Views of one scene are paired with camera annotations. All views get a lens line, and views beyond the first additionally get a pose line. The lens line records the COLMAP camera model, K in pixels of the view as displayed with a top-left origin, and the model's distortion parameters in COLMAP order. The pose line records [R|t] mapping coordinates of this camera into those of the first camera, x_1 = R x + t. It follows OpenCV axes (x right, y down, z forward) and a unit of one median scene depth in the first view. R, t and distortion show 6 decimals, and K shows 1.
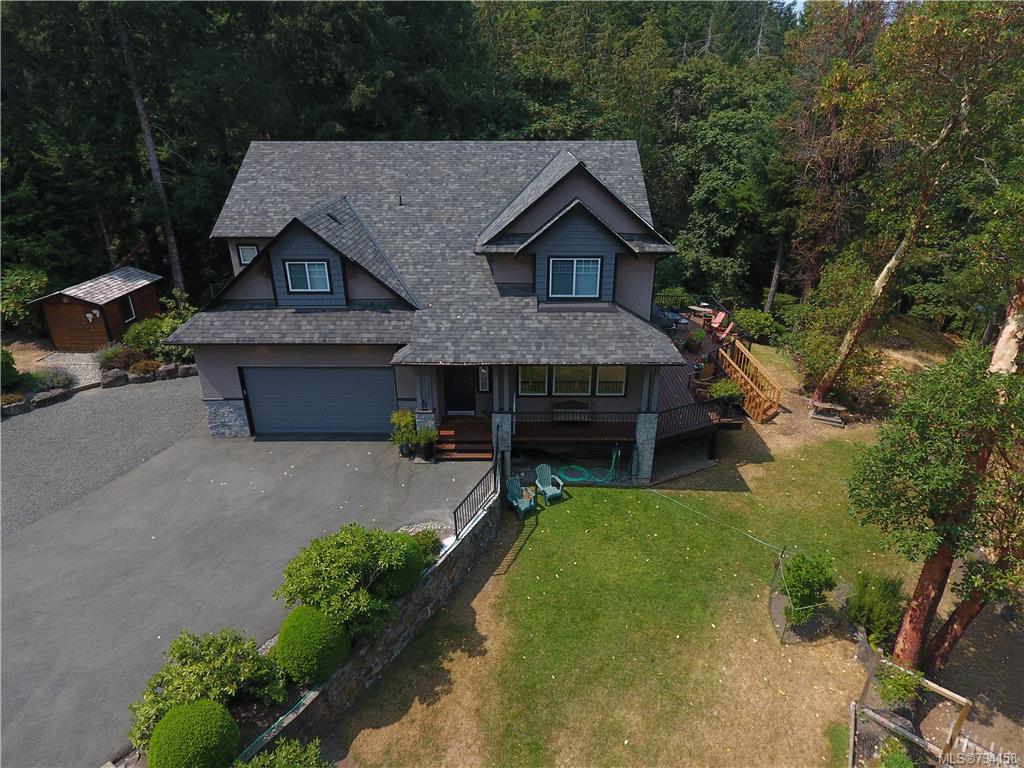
lens RADIAL K [[597.4, 0, 512.5], [0, 597.4, 383.4], [0, 0, 1]] dist [-0.001850, -0.003319]
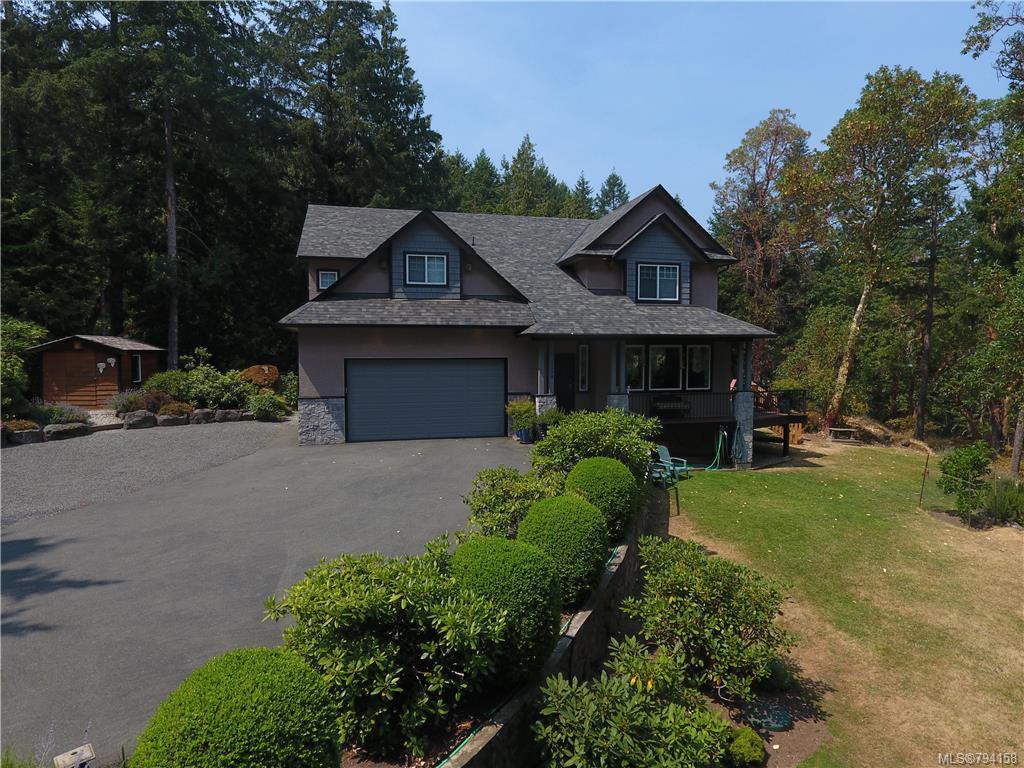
lens RADIAL K [[597.4, 0, 511.8], [0, 597.4, 383.3], [0, 0, 1]] dist [-0.001850, -0.003319]
pose [[0.971606, -0.012471, 0.236277, -0.430229], [0.097532, 0.930932, -0.351929, 0.367733], [-0.215569, 0.364981, 0.905715, 0.104130]]
